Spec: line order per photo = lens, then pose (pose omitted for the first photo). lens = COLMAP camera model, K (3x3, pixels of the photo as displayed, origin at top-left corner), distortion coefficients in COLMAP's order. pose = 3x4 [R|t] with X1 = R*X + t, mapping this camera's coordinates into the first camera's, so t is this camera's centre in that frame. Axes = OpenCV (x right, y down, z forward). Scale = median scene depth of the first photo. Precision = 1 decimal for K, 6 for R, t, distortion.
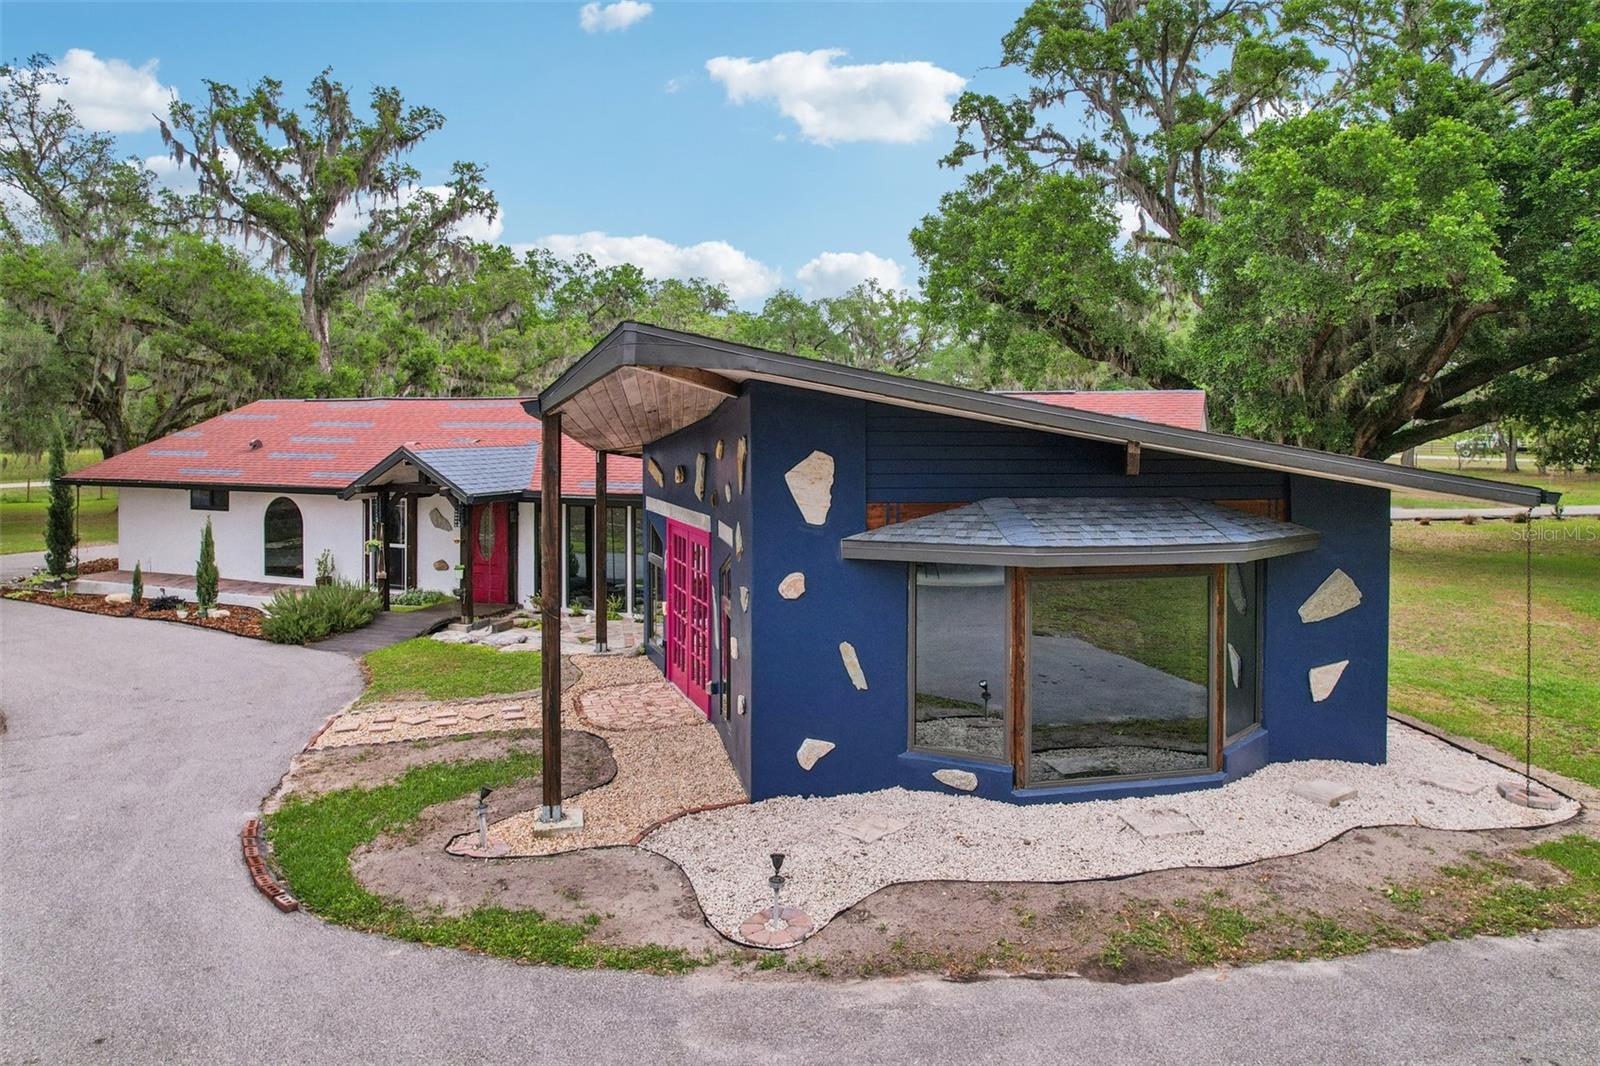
lens RADIAL K [[1042.6, 0, 798.3], [0, 1042.6, 421.7], [0, 0, 1]] dist [-0.023630, -0.003010]
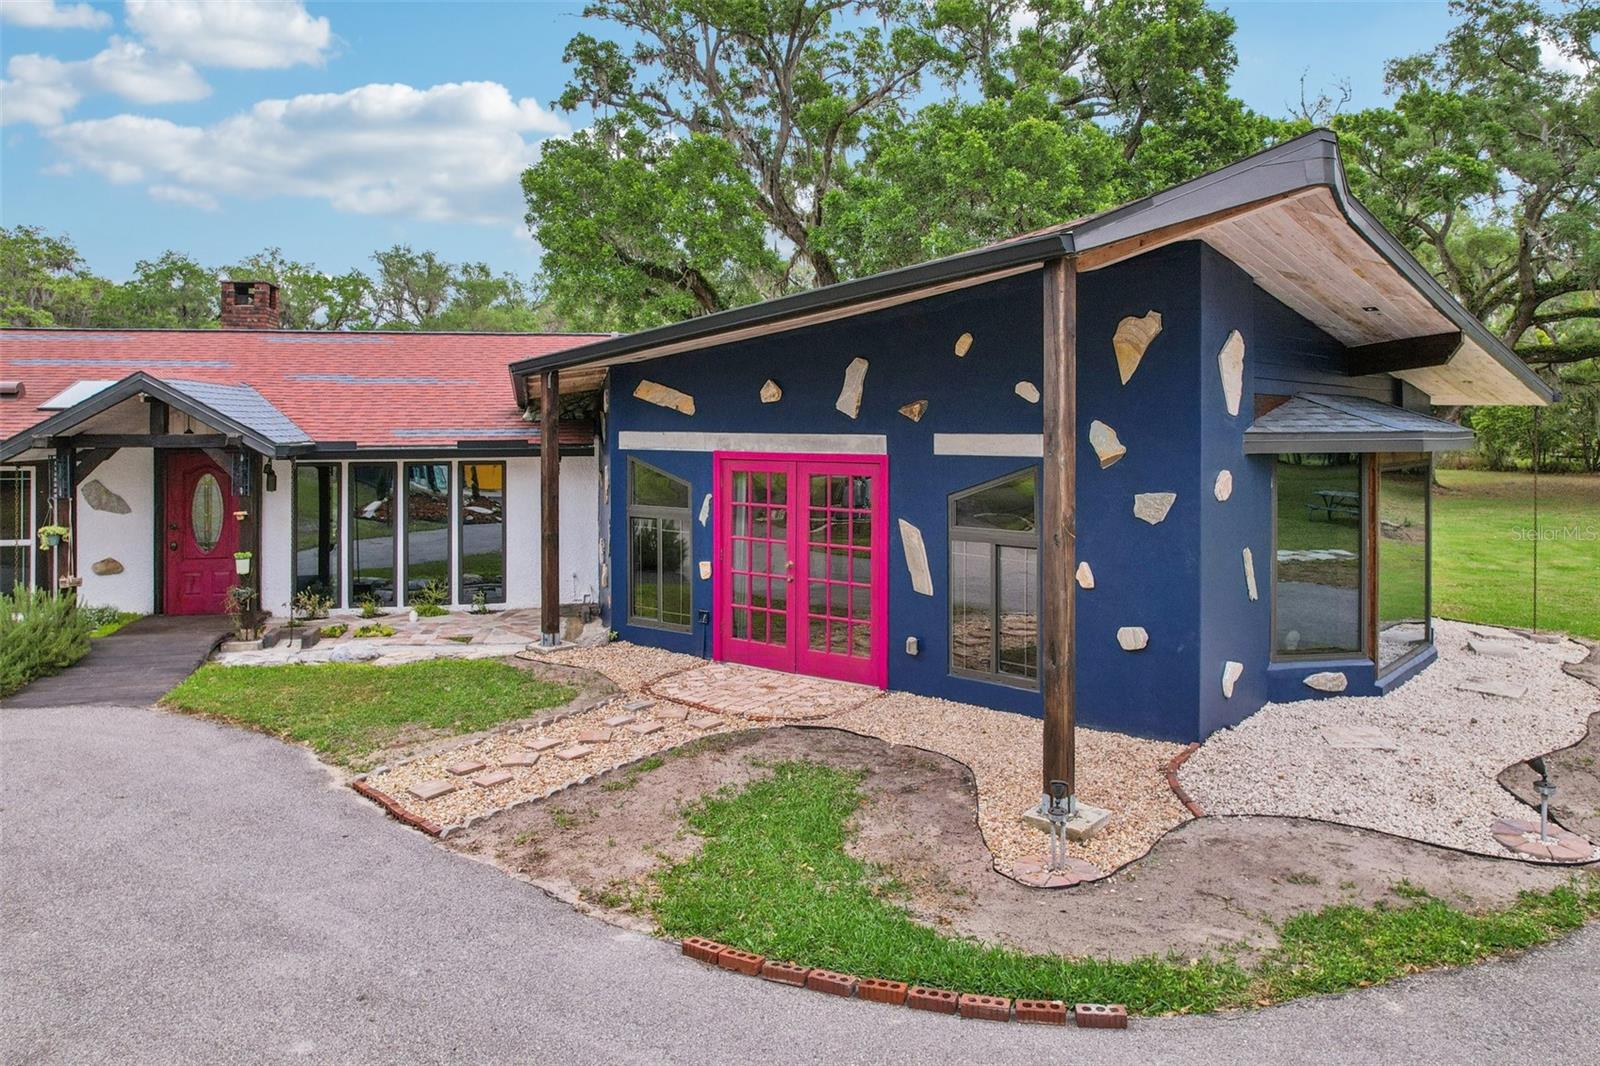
lens RADIAL K [[1042.6, 0, 798.3], [0, 1042.6, 421.7], [0, 0, 1]] dist [-0.023630, -0.003010]
pose [[0.827324, -0.004697, 0.561705, -0.772891], [0.002315, 0.999985, 0.004951, 0.099249], [-0.561720, -0.002796, 0.827322, 0.485798]]
